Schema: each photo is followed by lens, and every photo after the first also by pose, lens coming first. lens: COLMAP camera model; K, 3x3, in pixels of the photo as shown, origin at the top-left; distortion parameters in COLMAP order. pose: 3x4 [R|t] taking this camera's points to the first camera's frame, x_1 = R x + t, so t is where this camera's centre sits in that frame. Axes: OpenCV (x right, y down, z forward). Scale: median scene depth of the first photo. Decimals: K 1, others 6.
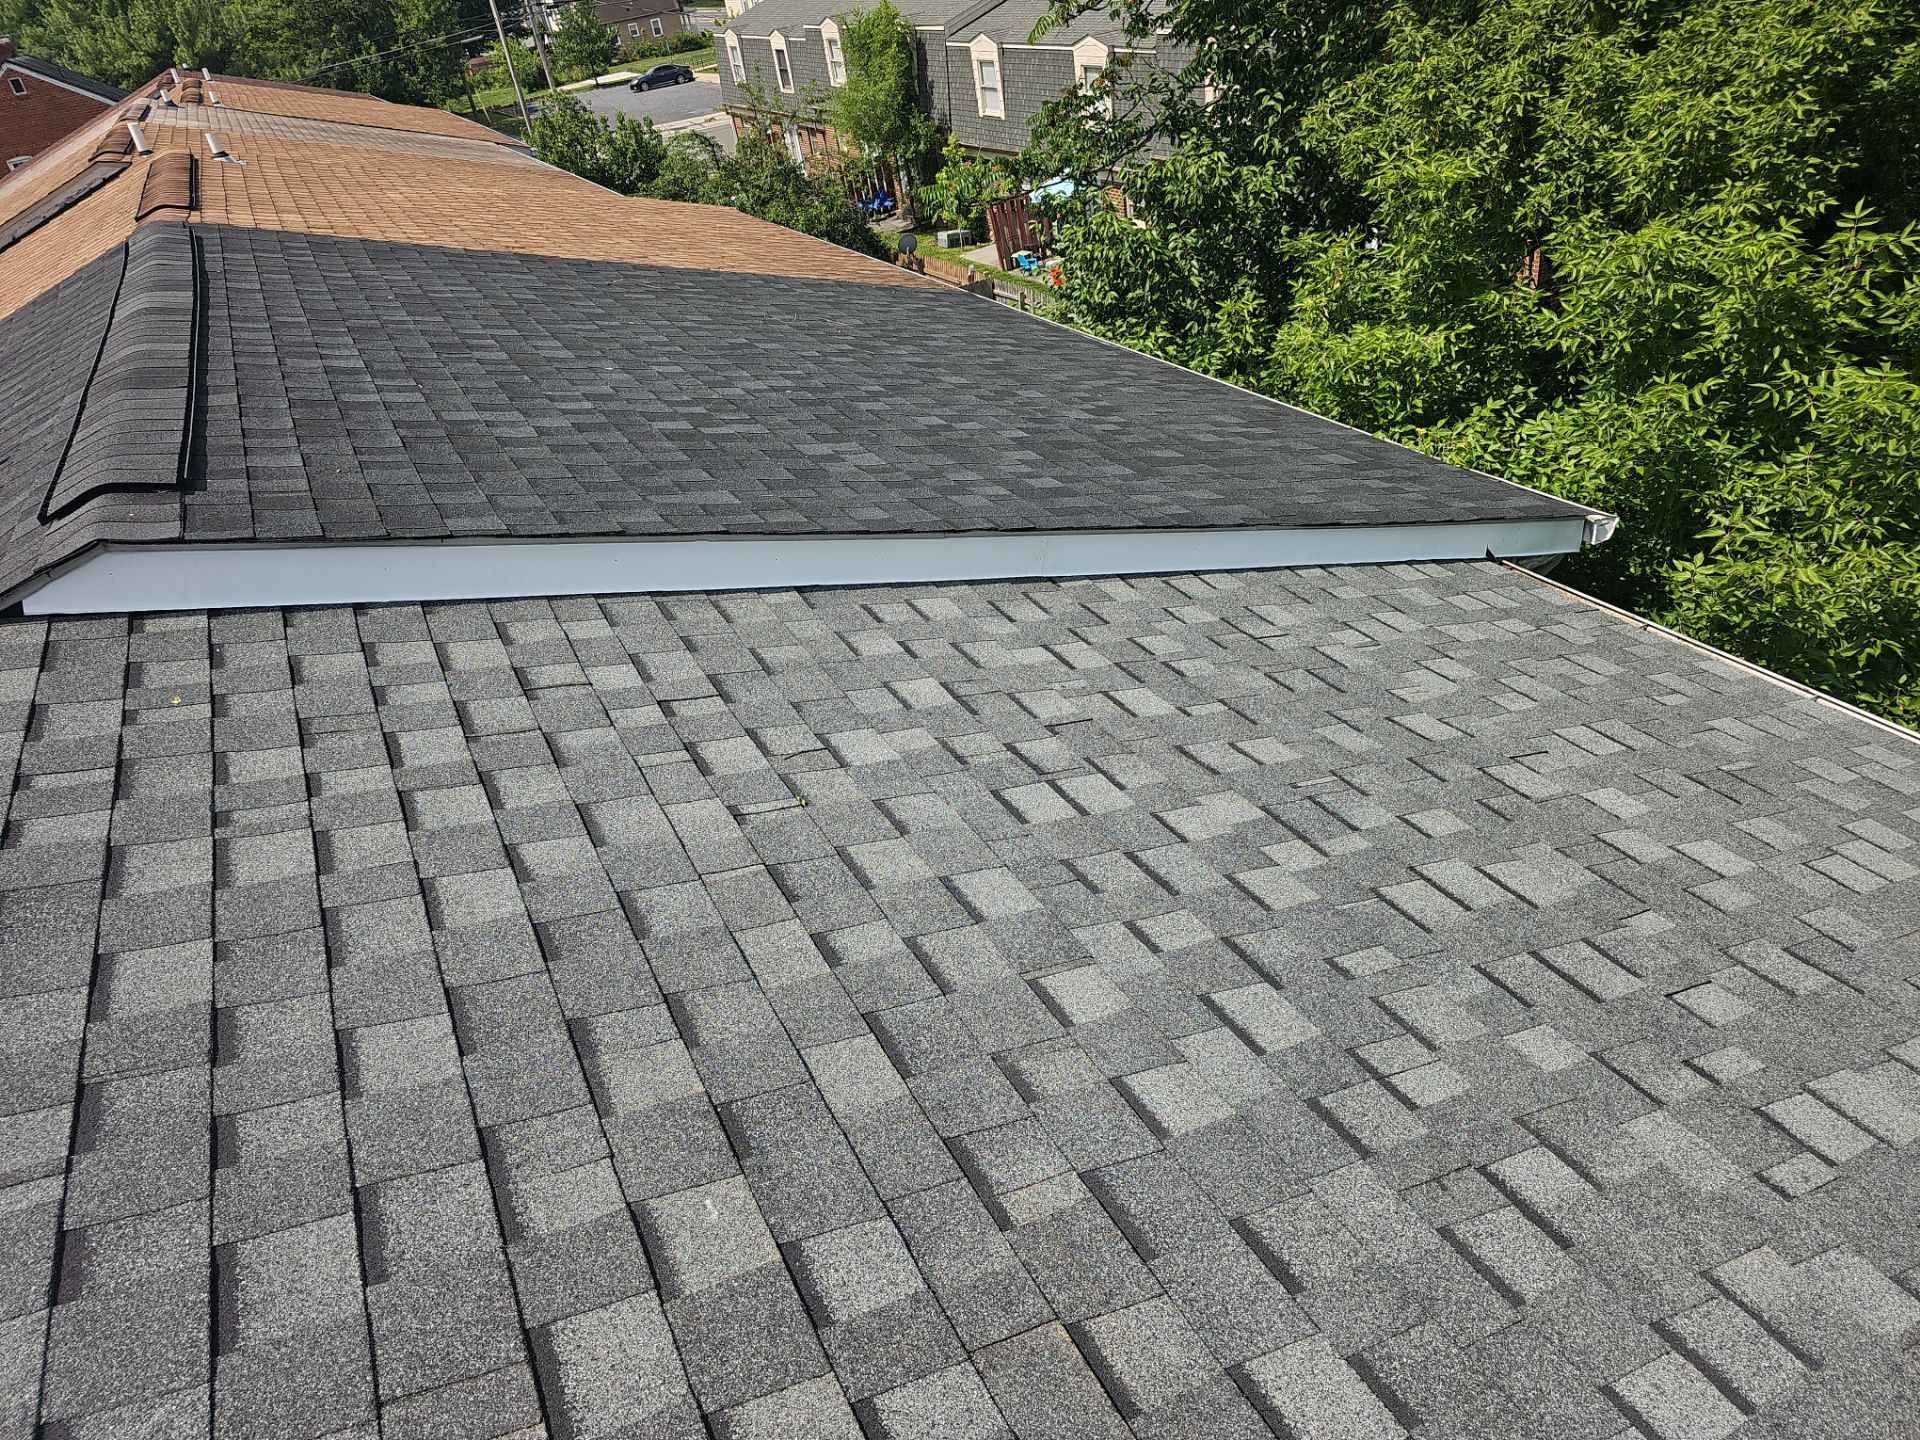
lens RADIAL K [[1204.7, 0, 960.0], [0, 1204.7, 720.0], [0, 0, 1]] dist [0.072746, -0.065133]
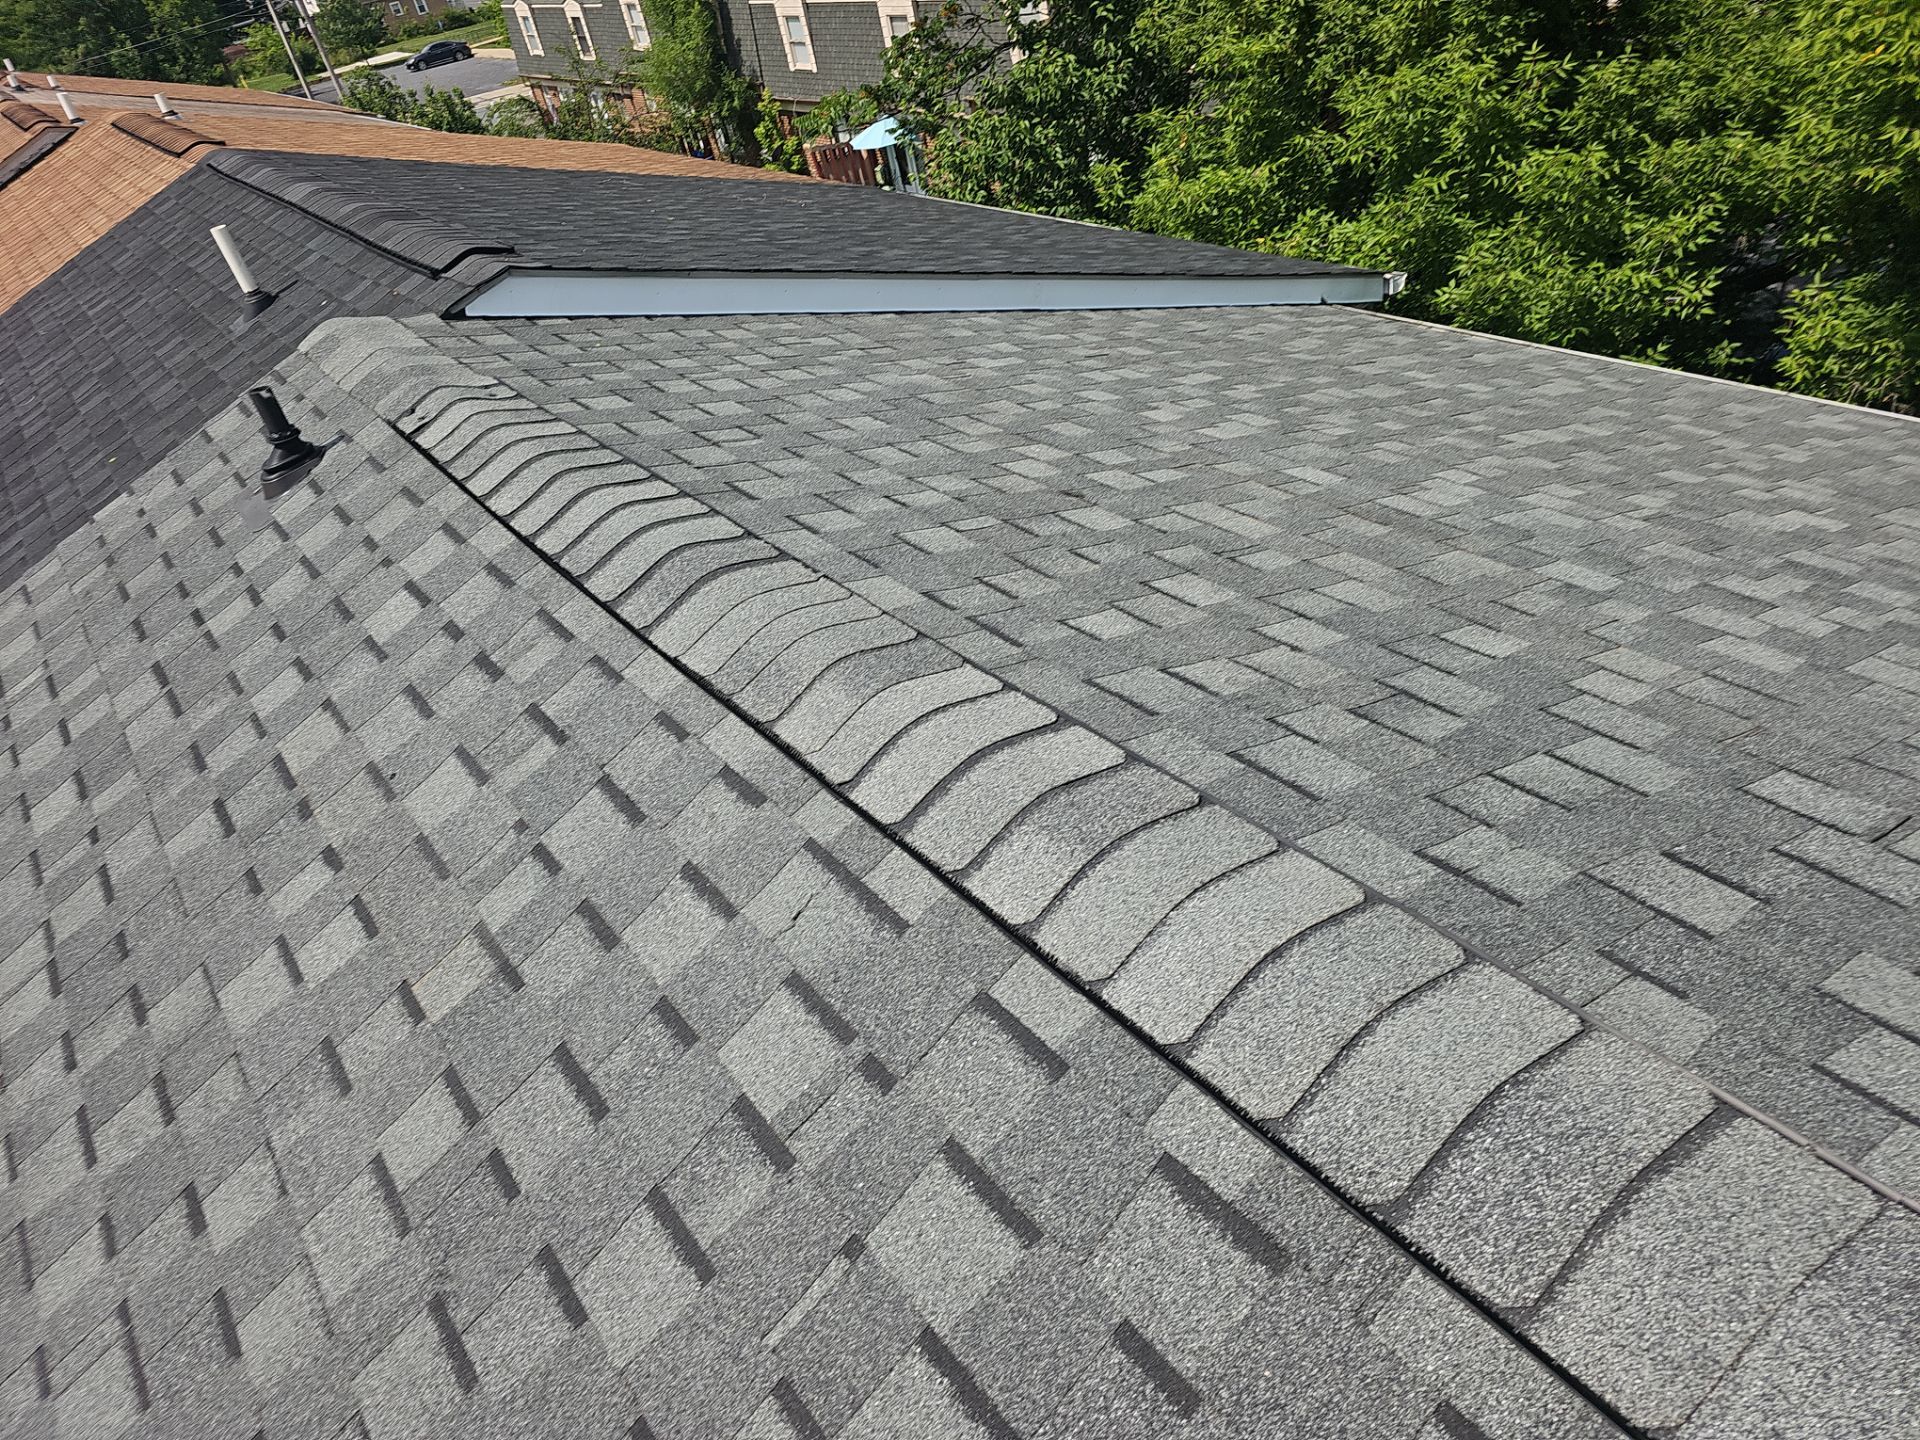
lens RADIAL K [[1304.7, 0, 934.3], [0, 1304.7, 737.7], [0, 0, 1]] dist [0.053934, -0.042213]
pose [[0.987235, -0.111966, 0.113270, -0.186088], [0.112275, 0.993670, 0.003670, 0.242832], [-0.112964, 0.009095, 0.993557, -0.365445]]
